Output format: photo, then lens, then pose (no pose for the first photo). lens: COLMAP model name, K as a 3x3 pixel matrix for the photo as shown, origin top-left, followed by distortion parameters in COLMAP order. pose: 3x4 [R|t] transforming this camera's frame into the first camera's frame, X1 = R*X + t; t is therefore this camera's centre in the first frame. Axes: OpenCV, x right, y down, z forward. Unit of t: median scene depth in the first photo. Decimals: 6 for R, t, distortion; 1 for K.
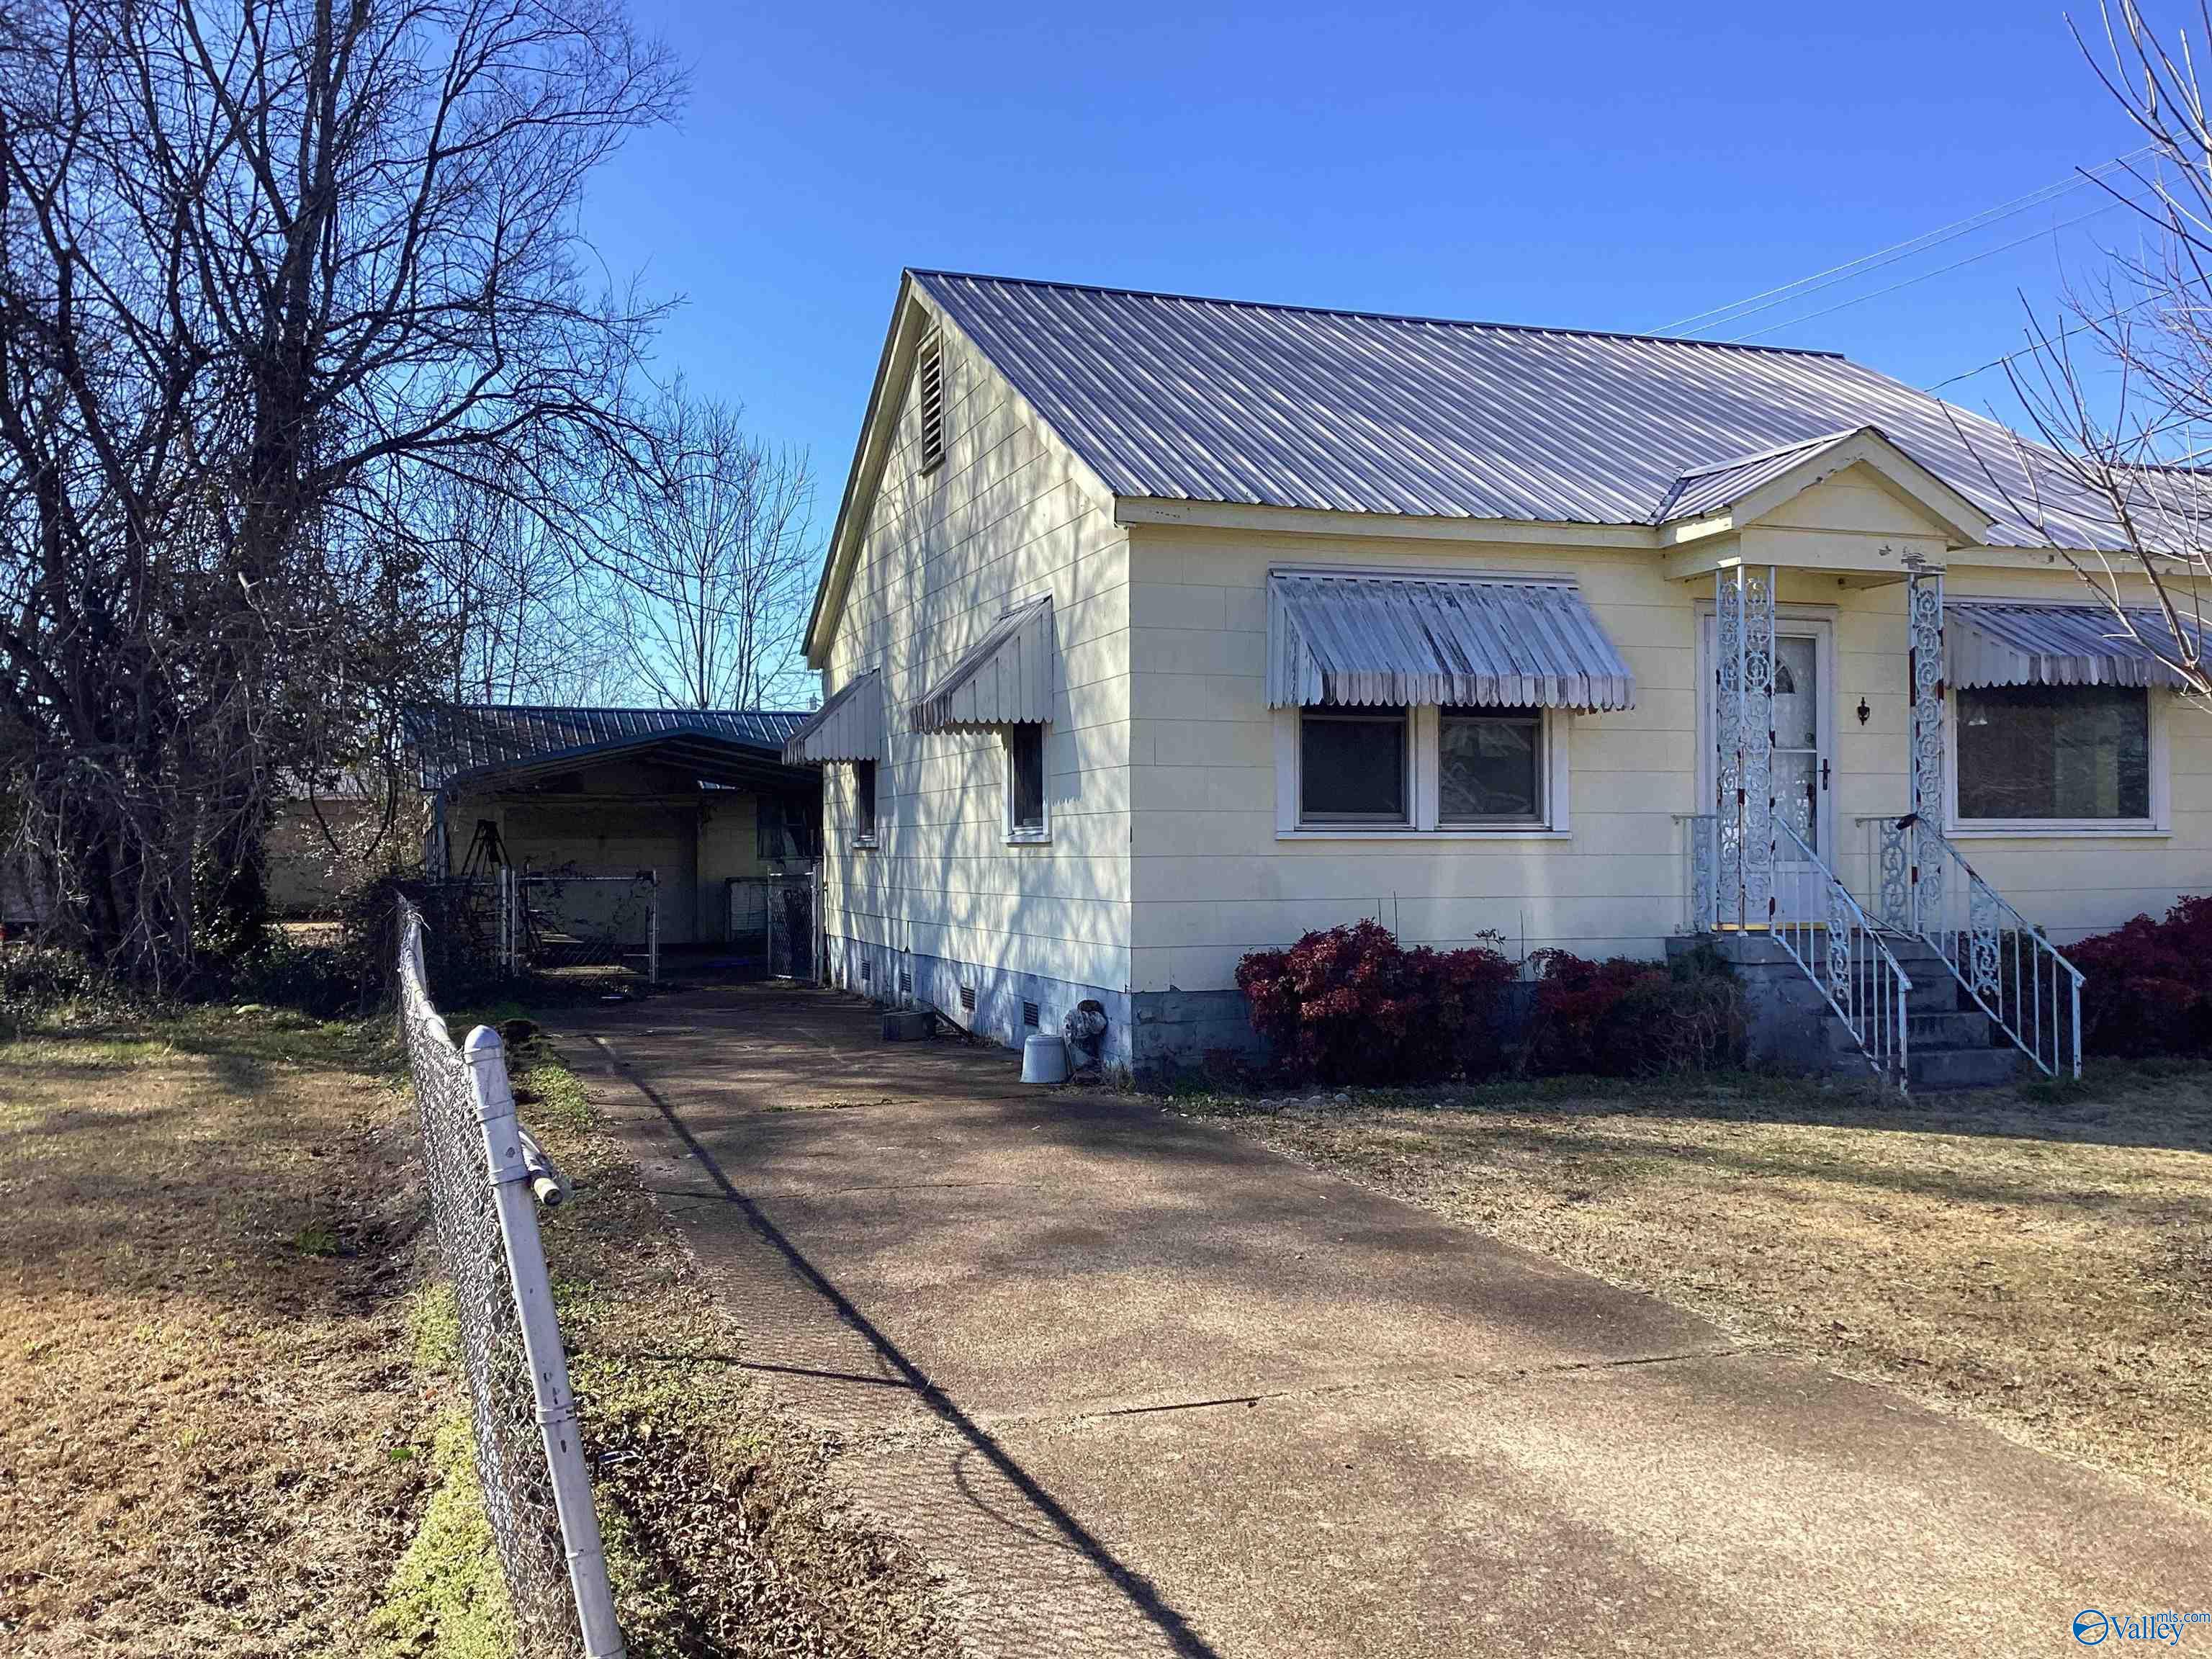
lens RADIAL K [[1984.5, 0, 1100.5], [0, 1984.5, 813.6], [0, 0, 1]] dist [0.131974, -0.294594]
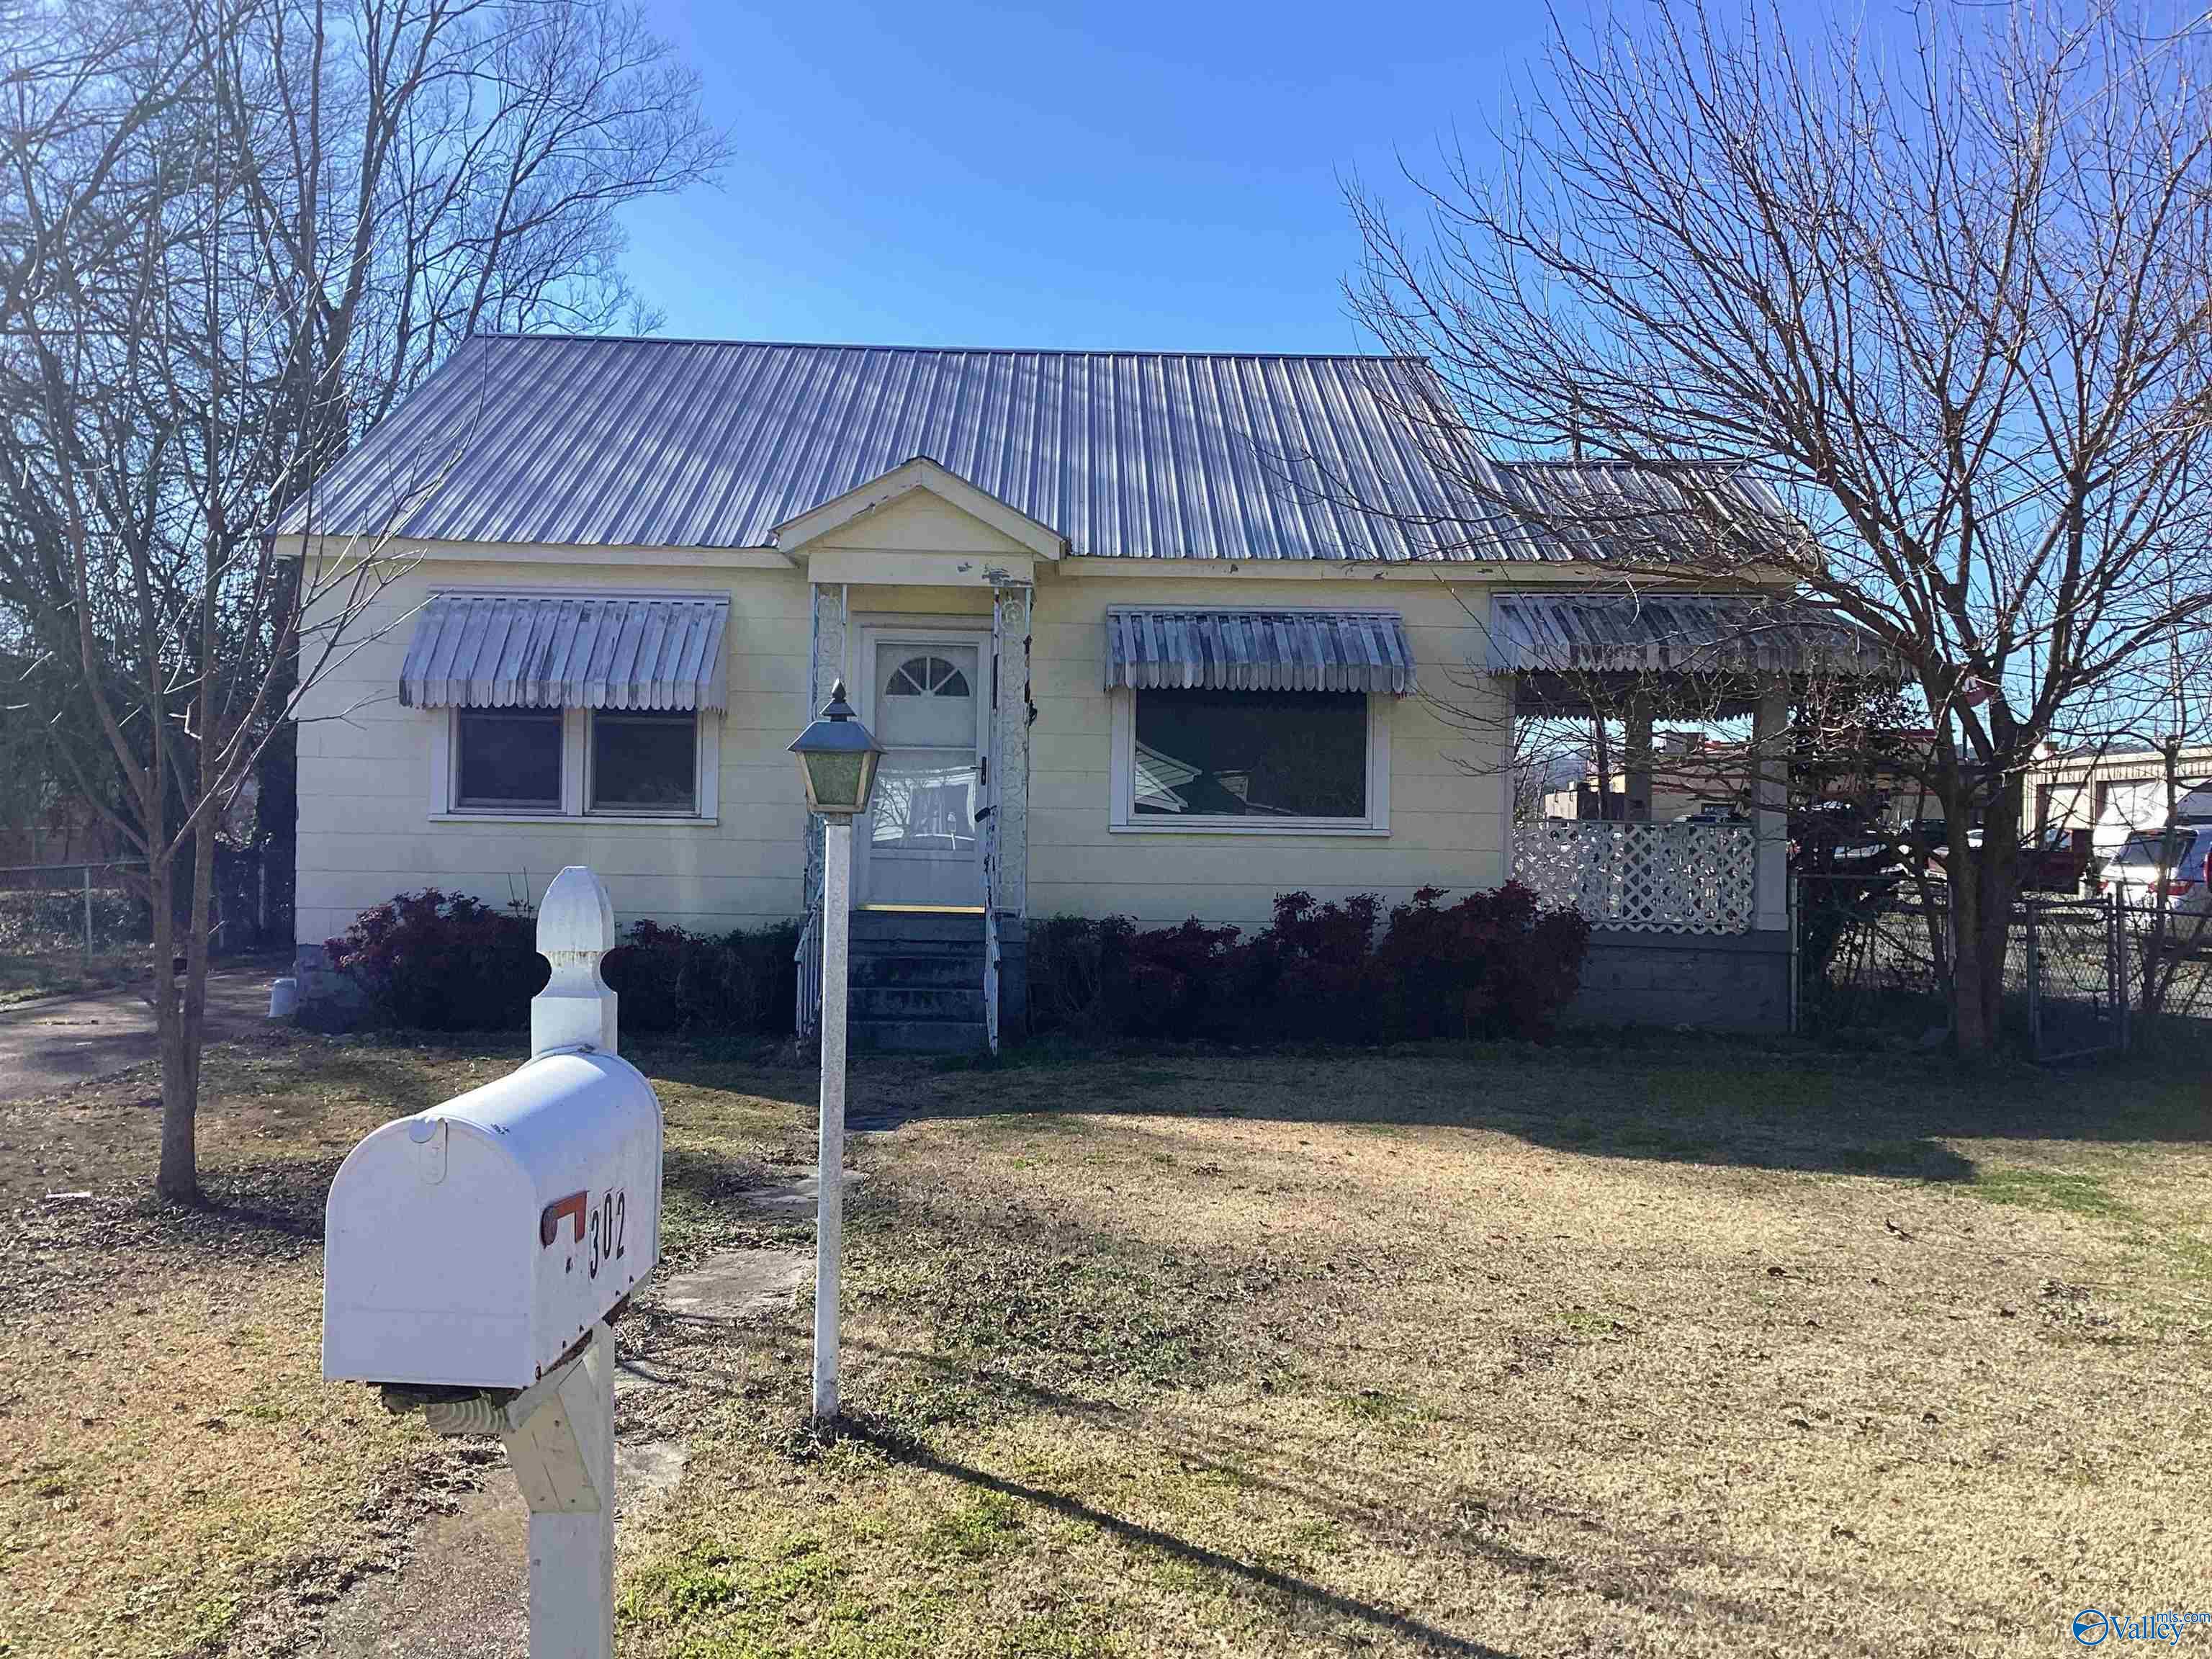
lens RADIAL K [[1992.5, 0, 1114.5], [0, 1992.5, 805.1], [0, 0, 1]] dist [0.098138, -0.193813]
pose [[0.951316, 0.012831, -0.307951, 0.891138], [-0.011762, 0.999917, 0.005328, -0.008144], [0.307993, -0.001447, 0.951387, -0.027868]]
